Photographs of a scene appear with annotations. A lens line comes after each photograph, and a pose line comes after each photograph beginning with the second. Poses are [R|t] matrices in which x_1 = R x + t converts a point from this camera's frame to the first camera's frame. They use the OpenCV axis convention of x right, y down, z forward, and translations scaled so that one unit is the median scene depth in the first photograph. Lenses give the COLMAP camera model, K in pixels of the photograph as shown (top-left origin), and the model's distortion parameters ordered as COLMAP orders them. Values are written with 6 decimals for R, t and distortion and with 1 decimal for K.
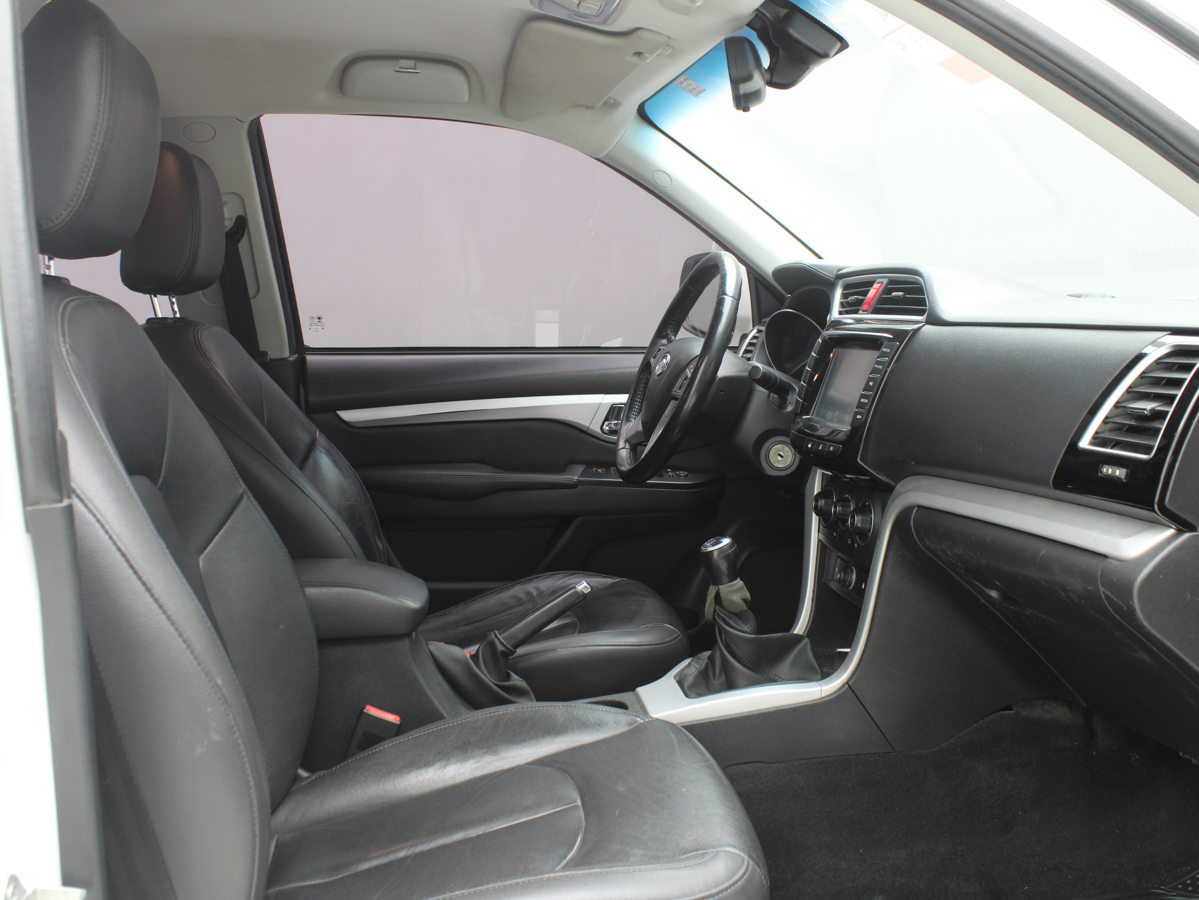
lens RADIAL K [[1208.9, 0, 599.5], [0, 1208.9, 450.0], [0, 0, 1]] dist [-0.178375, 0.165919]
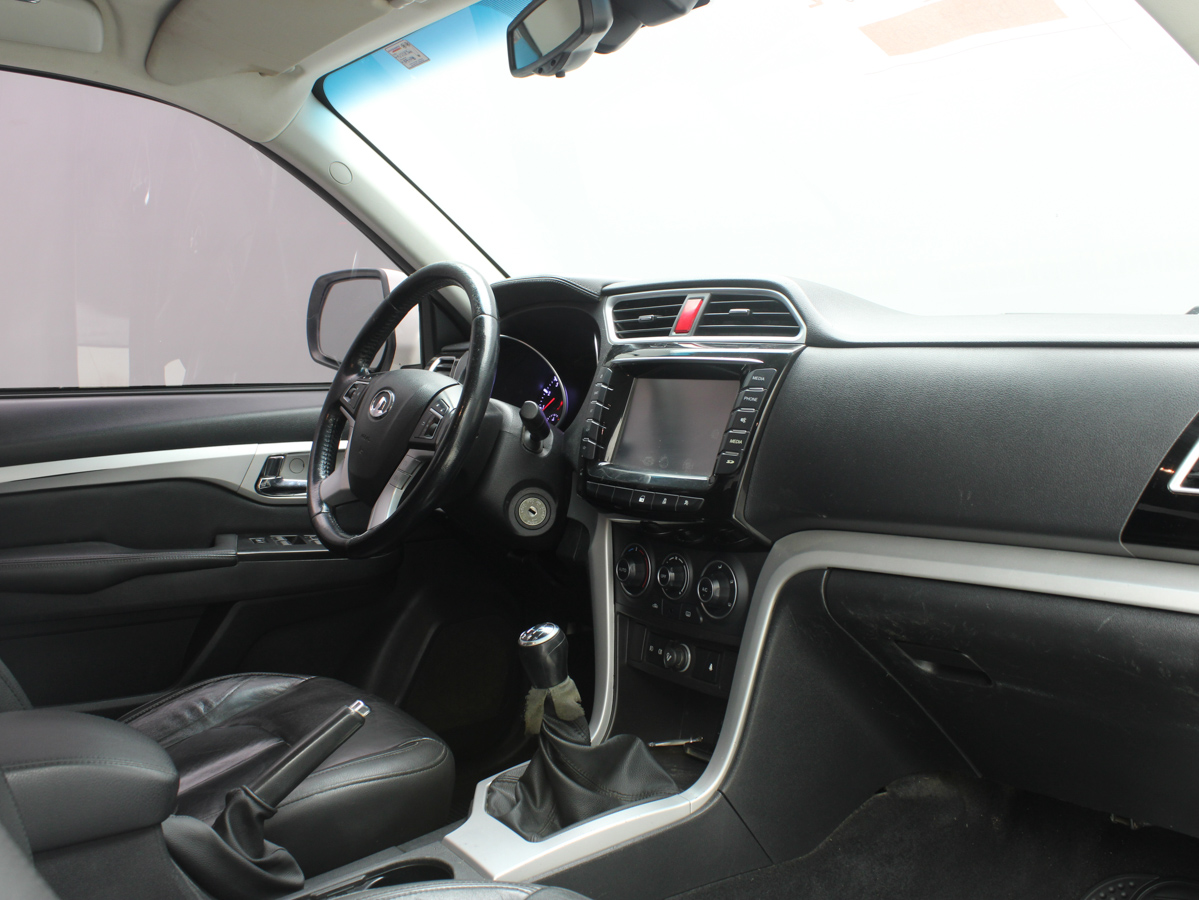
lens RADIAL K [[1208.9, 0, 599.5], [0, 1208.9, 450.0], [0, 0, 1]] dist [-0.178375, 0.165919]
pose [[0.895743, -0.036971, 0.443032, -0.199265], [0.050518, 0.998546, -0.018811, -0.022506], [-0.441692, 0.039231, 0.896309, 0.283641]]
